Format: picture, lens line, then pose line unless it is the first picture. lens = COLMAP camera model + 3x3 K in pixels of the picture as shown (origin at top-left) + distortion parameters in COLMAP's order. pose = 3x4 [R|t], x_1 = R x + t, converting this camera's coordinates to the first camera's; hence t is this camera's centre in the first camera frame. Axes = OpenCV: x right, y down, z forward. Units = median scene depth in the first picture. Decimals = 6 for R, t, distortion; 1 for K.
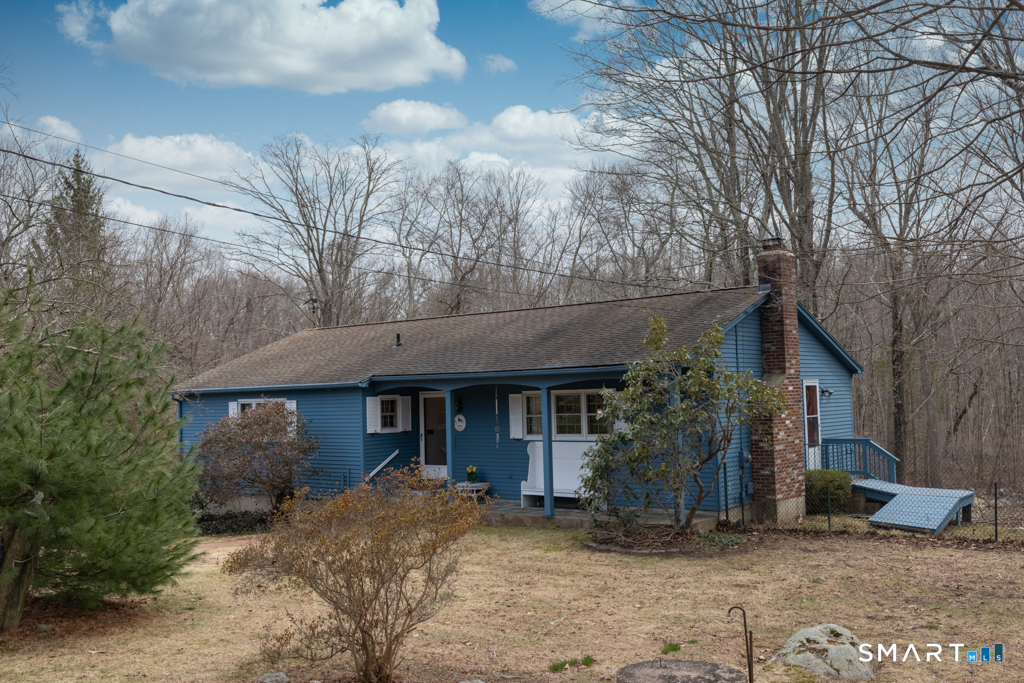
lens RADIAL K [[1032.3, 0, 512.0], [0, 1032.3, 341.5], [0, 0, 1]] dist [0.053321, -0.000290]
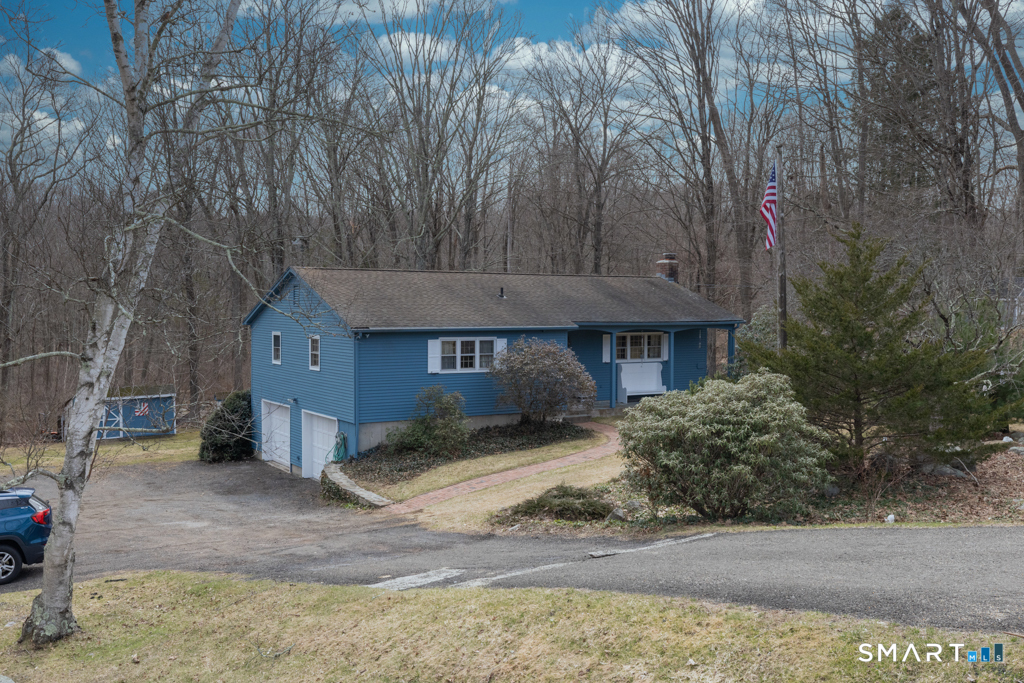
lens RADIAL K [[1032.3, 0, 512.0], [0, 1032.3, 341.5], [0, 0, 1]] dist [0.053321, -0.000290]
pose [[0.194681, -0.035745, 0.980215, -1.621418], [-0.082947, 0.995156, 0.052764, -0.012816], [-0.977353, -0.091578, 0.190774, 0.842309]]
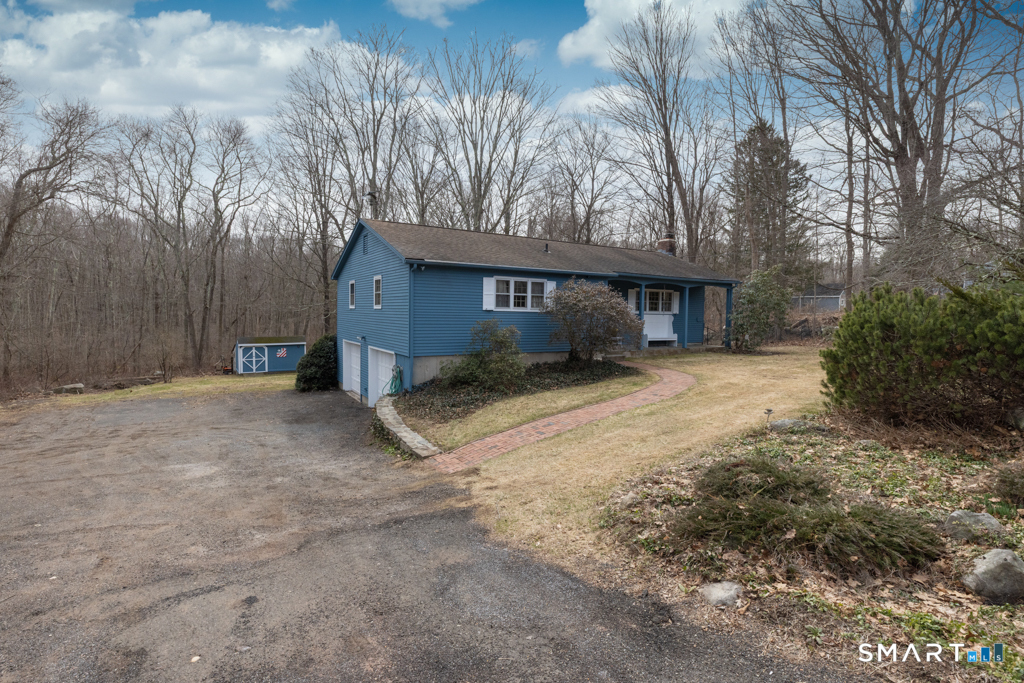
lens RADIAL K [[496.4, 0, 512.0], [0, 496.4, 341.5], [0, 0, 1]] dist [0.000030, -0.000019]
pose [[0.206066, -0.052577, 0.977125, -0.956878], [-0.094472, 0.992822, 0.073345, 0.100229], [-0.973967, -0.107425, 0.199620, 1.030331]]
